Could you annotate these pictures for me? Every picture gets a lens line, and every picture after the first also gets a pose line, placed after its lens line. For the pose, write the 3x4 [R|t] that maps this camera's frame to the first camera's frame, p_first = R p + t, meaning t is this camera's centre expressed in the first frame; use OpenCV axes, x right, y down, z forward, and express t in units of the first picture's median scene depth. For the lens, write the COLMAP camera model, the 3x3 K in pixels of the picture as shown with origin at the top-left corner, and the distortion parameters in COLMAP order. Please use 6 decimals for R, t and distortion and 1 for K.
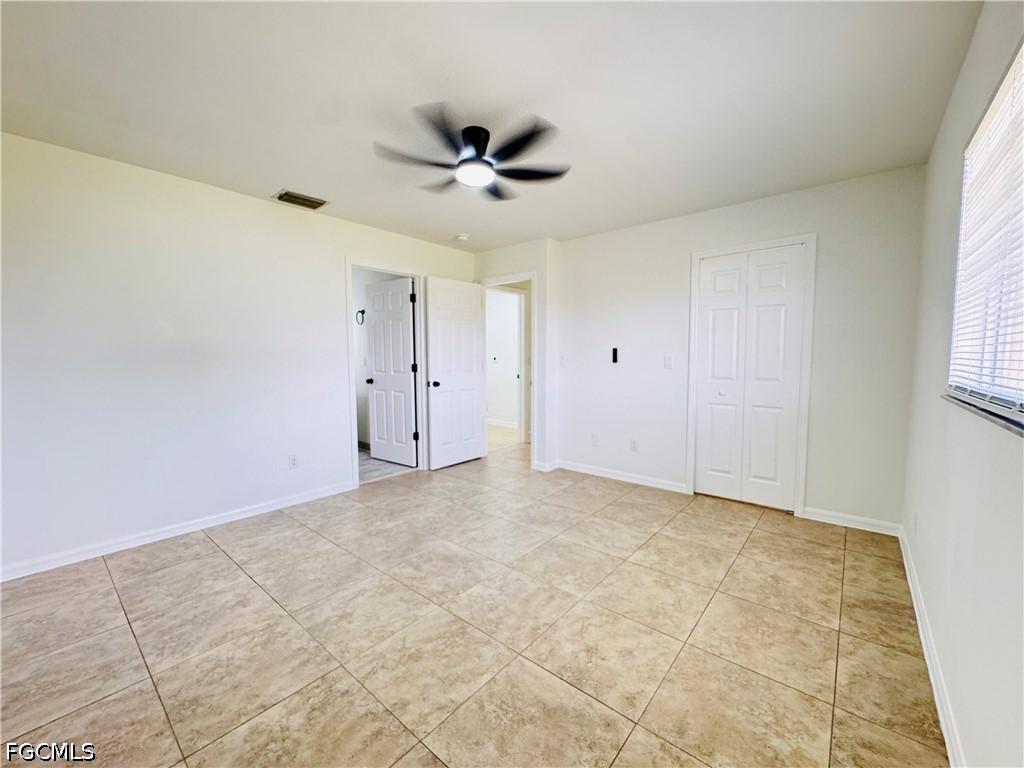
lens RADIAL K [[411.4, 0, 512.9], [0, 411.4, 383.5], [0, 0, 1]] dist [-0.003150, 0.000048]
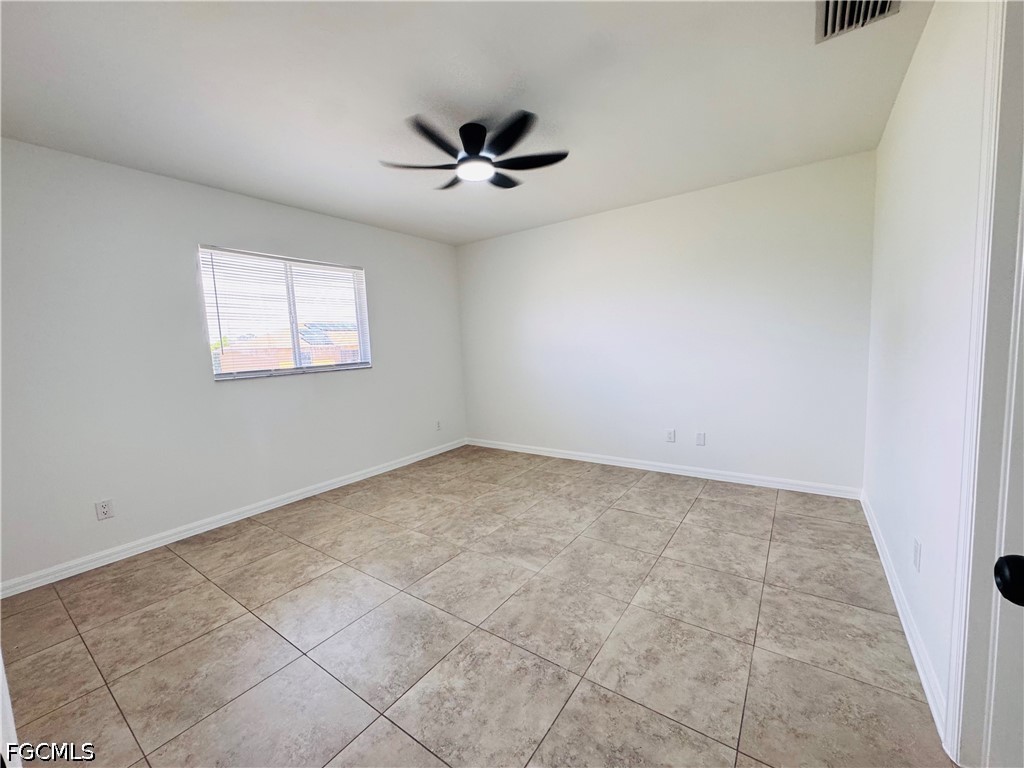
lens RADIAL K [[411.4, 0, 510.0], [0, 411.4, 385.0], [0, 0, 1]] dist [-0.003150, 0.000048]
pose [[-0.996049, 0.053039, -0.071225, -0.076344], [0.040572, 0.985241, 0.166295, -0.146680], [0.078994, 0.162748, -0.983500, 2.146135]]
